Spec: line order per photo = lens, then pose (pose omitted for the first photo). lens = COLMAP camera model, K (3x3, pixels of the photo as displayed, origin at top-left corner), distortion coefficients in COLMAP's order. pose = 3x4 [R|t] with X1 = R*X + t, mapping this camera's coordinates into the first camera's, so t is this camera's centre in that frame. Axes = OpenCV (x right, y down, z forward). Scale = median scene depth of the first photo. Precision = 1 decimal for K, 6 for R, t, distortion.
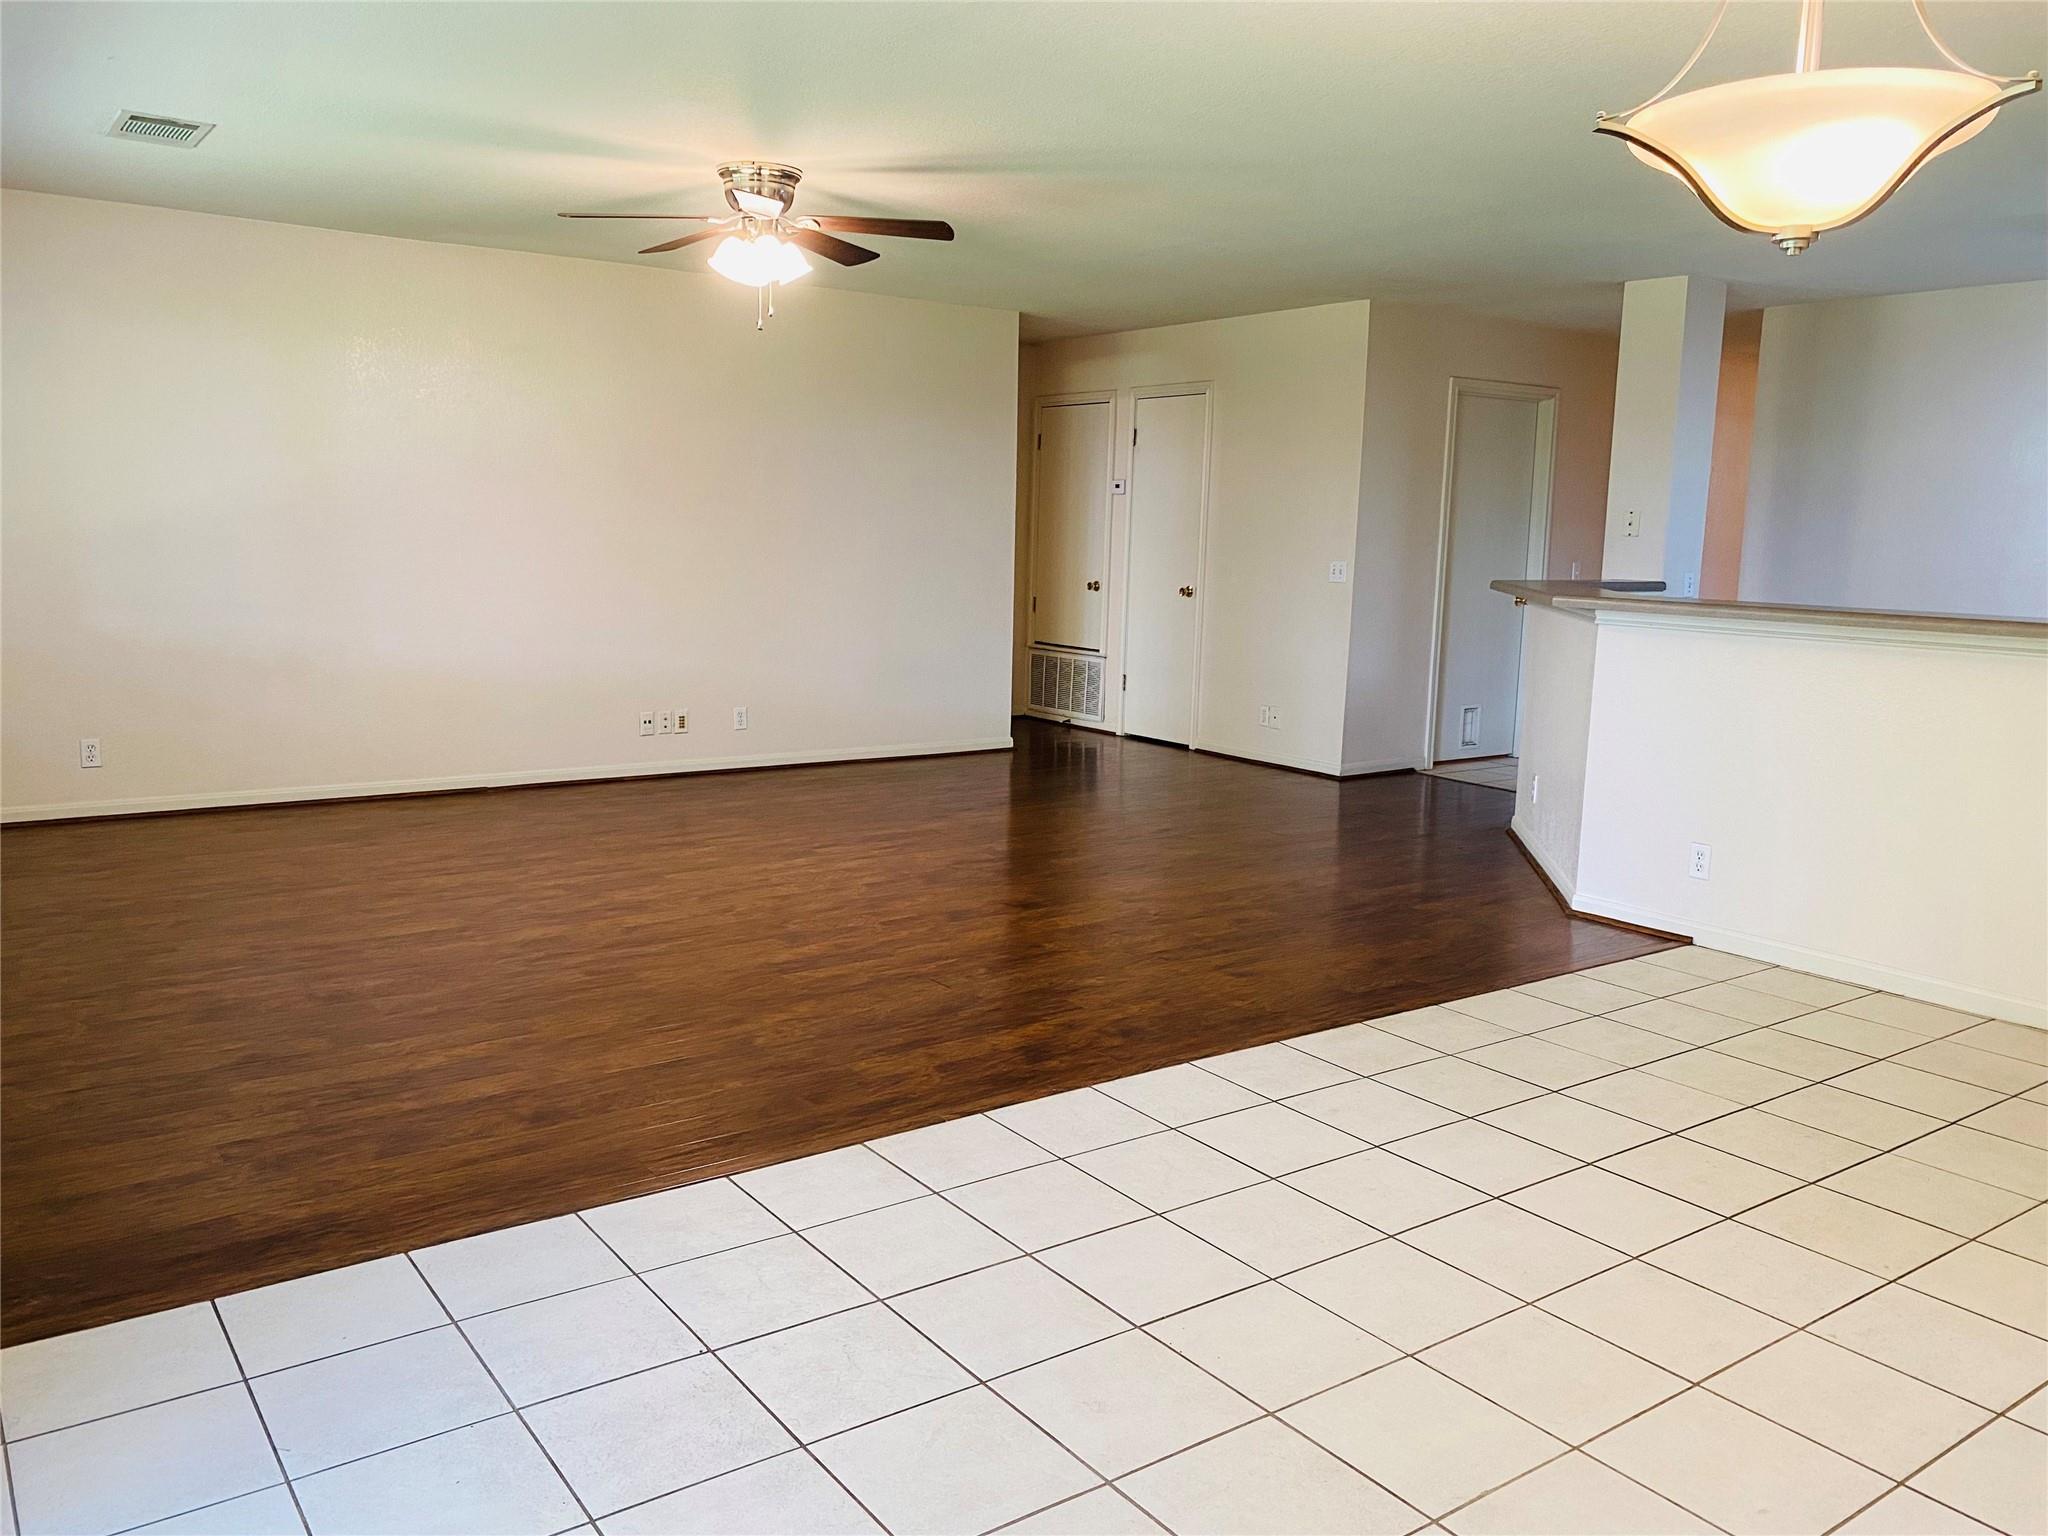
lens RADIAL K [[1559.0, 0, 1033.6], [0, 1559.0, 750.1], [0, 0, 1]] dist [0.036795, -0.048790]
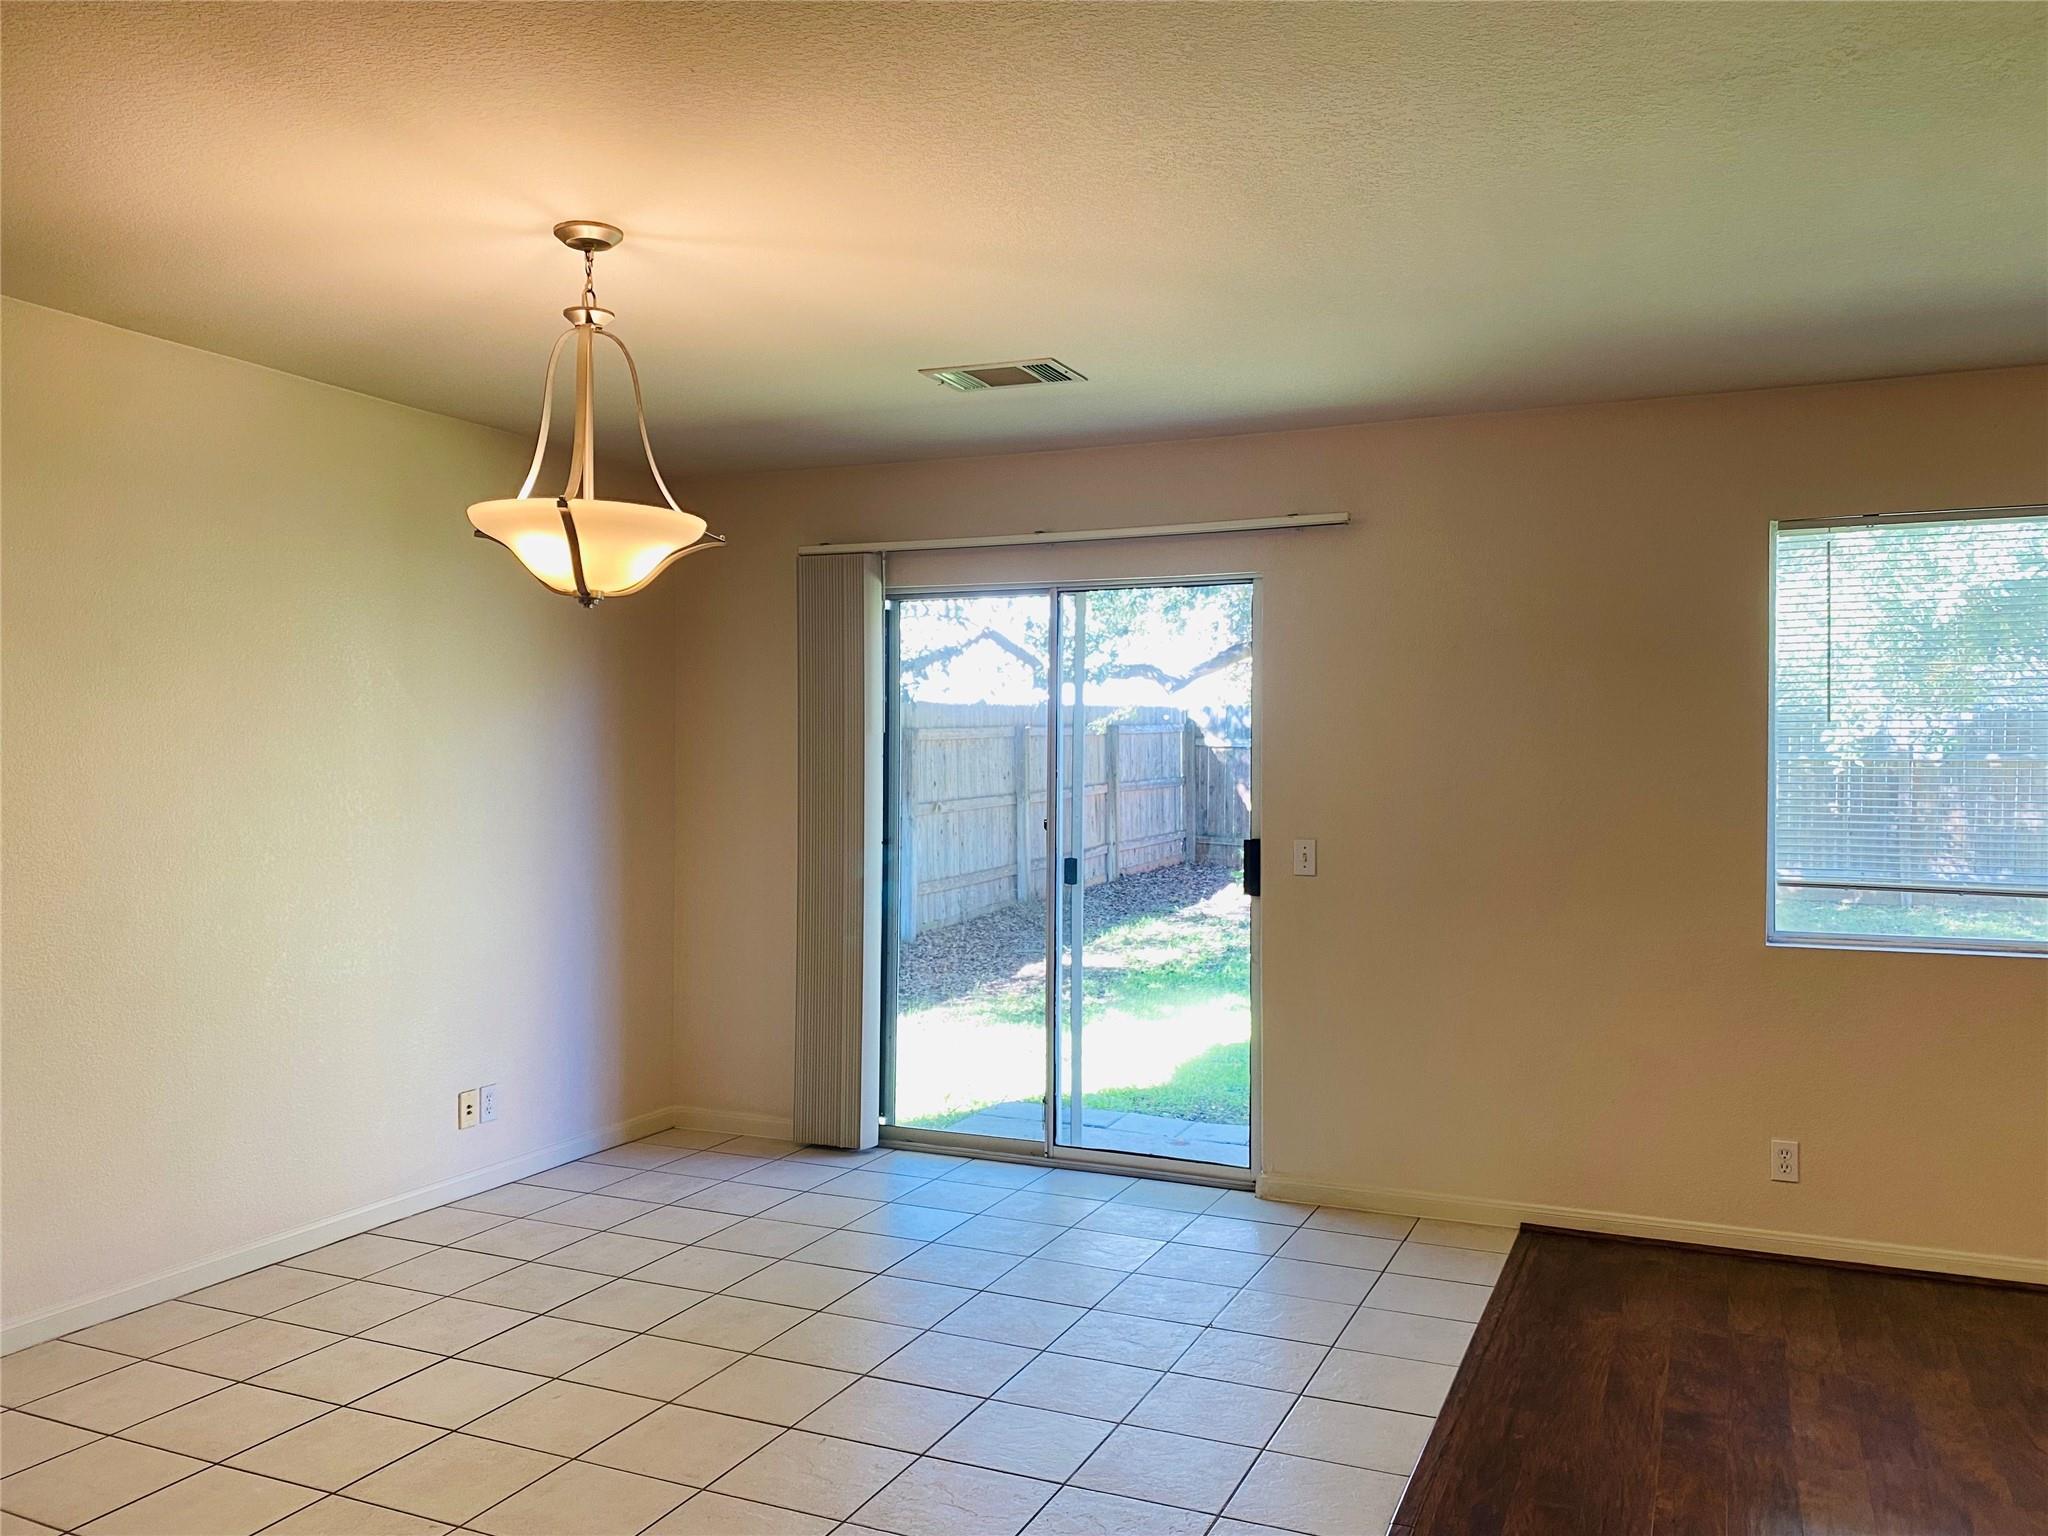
lens RADIAL K [[1559.0, 0, 1041.8], [0, 1559.0, 764.0], [0, 0, 1]] dist [0.036795, -0.048790]
pose [[-0.861085, -0.026788, -0.507755, 0.352777], [-0.093545, 0.989912, 0.106415, -0.154281], [0.499782, 0.139130, -0.854904, 1.021314]]
